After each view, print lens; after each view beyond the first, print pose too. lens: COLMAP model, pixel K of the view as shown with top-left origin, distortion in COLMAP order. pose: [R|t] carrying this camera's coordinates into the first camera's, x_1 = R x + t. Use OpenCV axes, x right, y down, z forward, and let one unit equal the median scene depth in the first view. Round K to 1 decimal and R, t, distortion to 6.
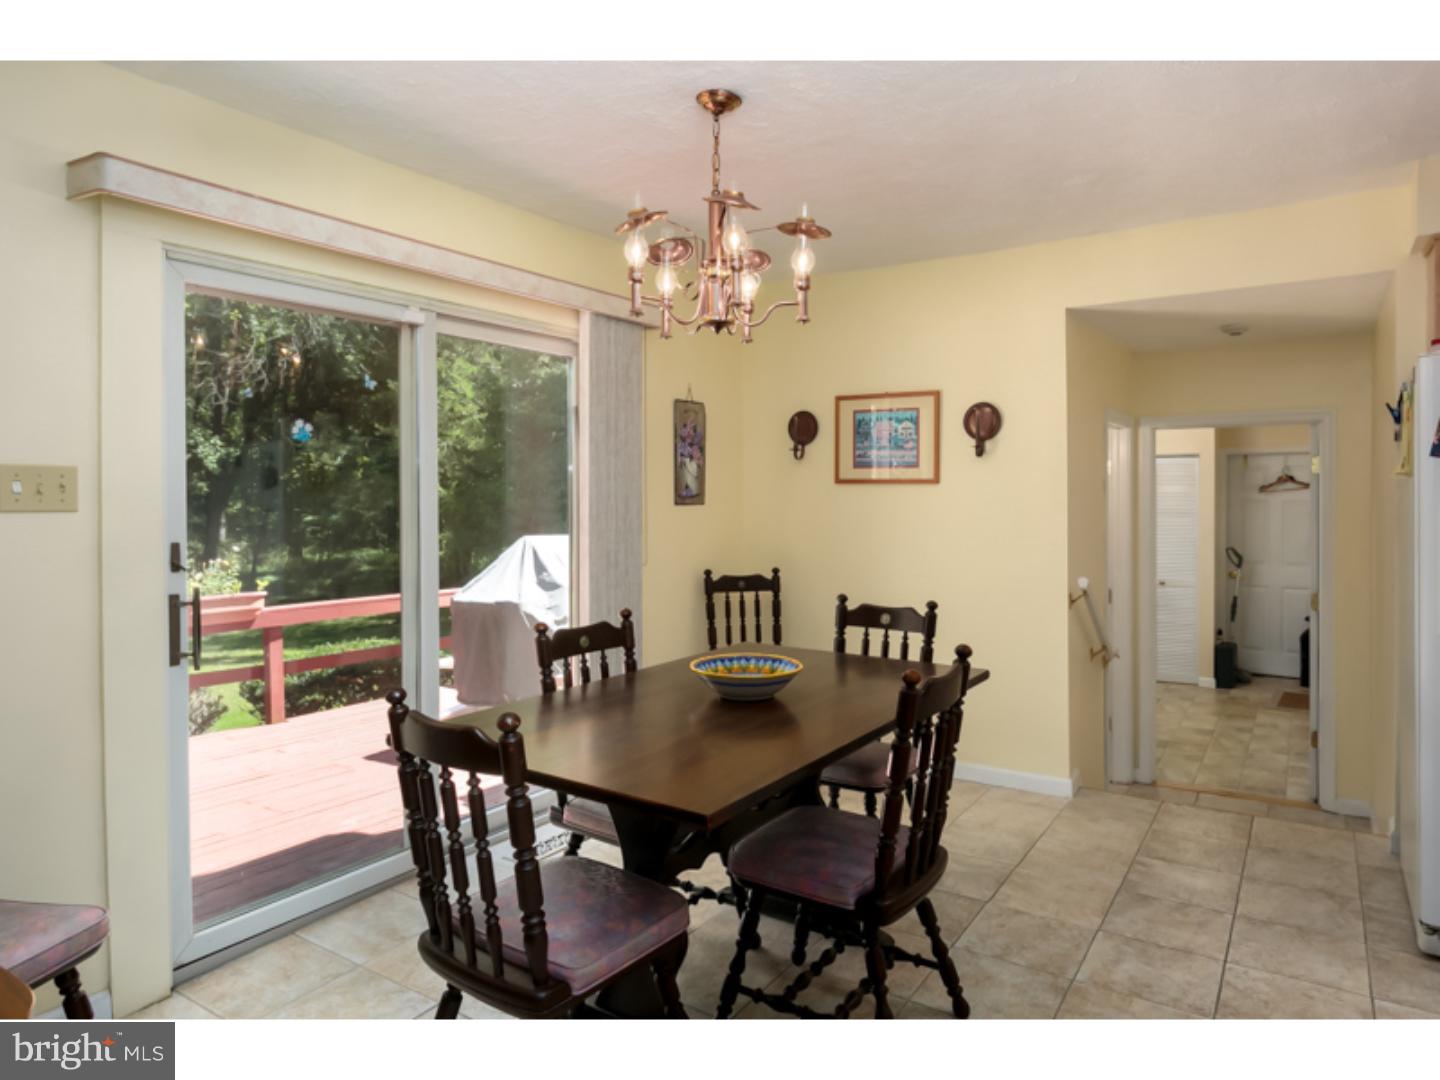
lens RADIAL K [[895.6, 0, 719.1], [0, 895.6, 540.0], [0, 0, 1]] dist [-0.003660, 0.001774]
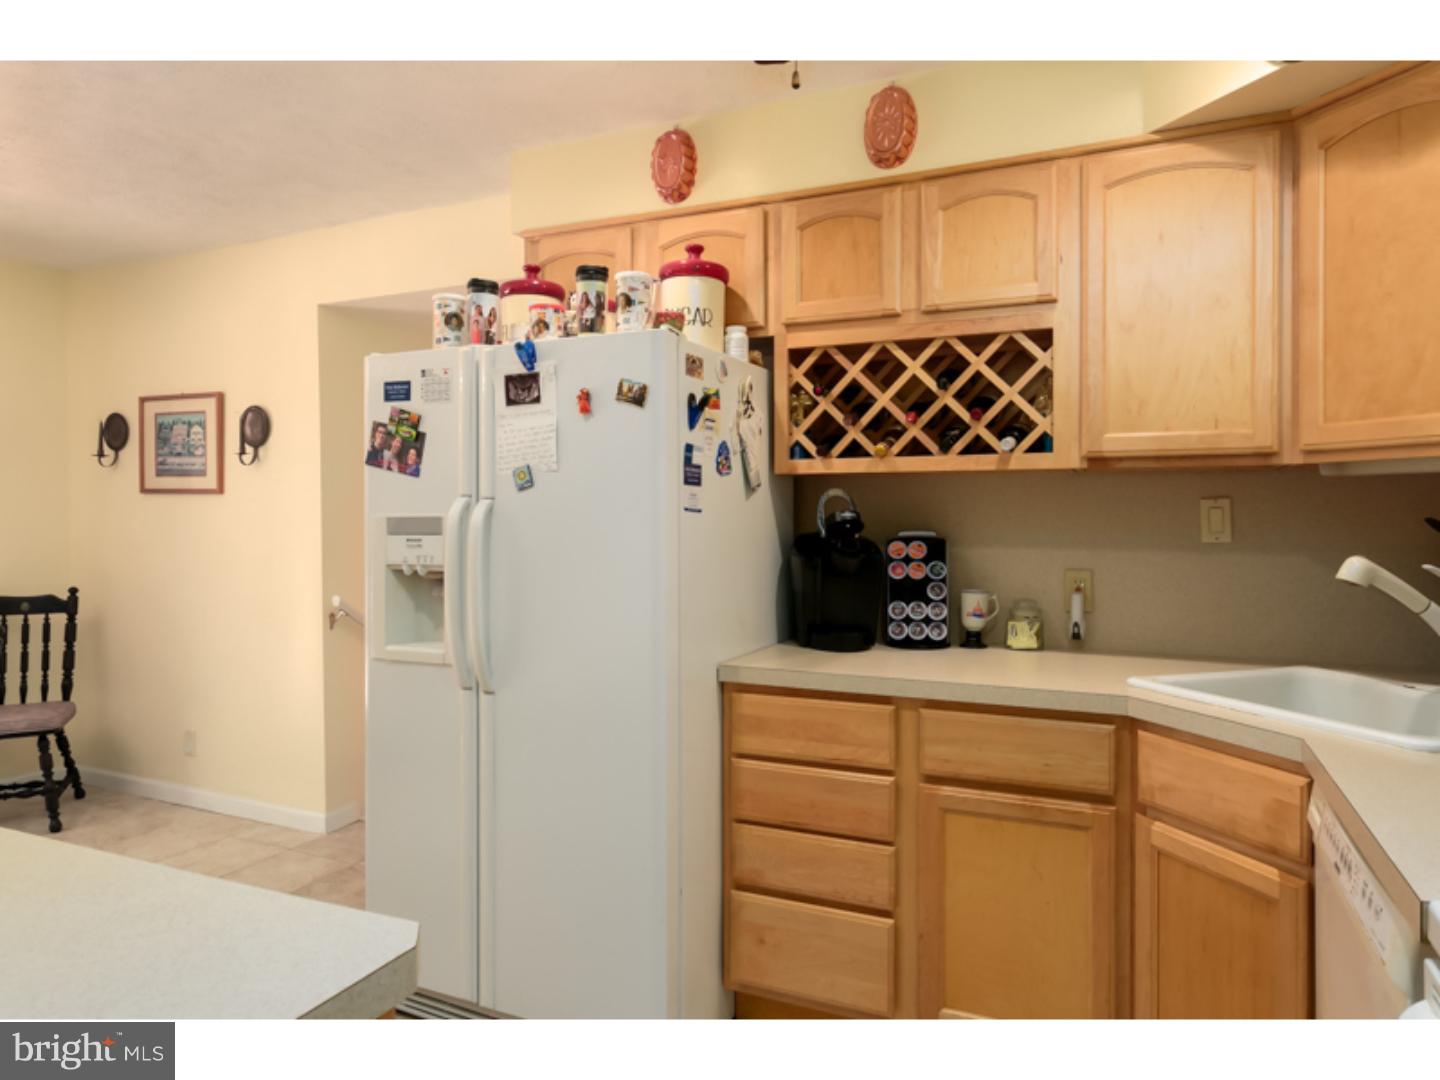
lens RADIAL K [[895.6, 0, 724.0], [0, 895.6, 541.8], [0, 0, 1]] dist [-0.003660, 0.001774]
pose [[0.991432, -0.007832, 0.130386, 0.629519], [0.008097, 0.999966, -0.001499, -0.008326], [-0.130370, 0.002542, 0.991462, 0.025745]]
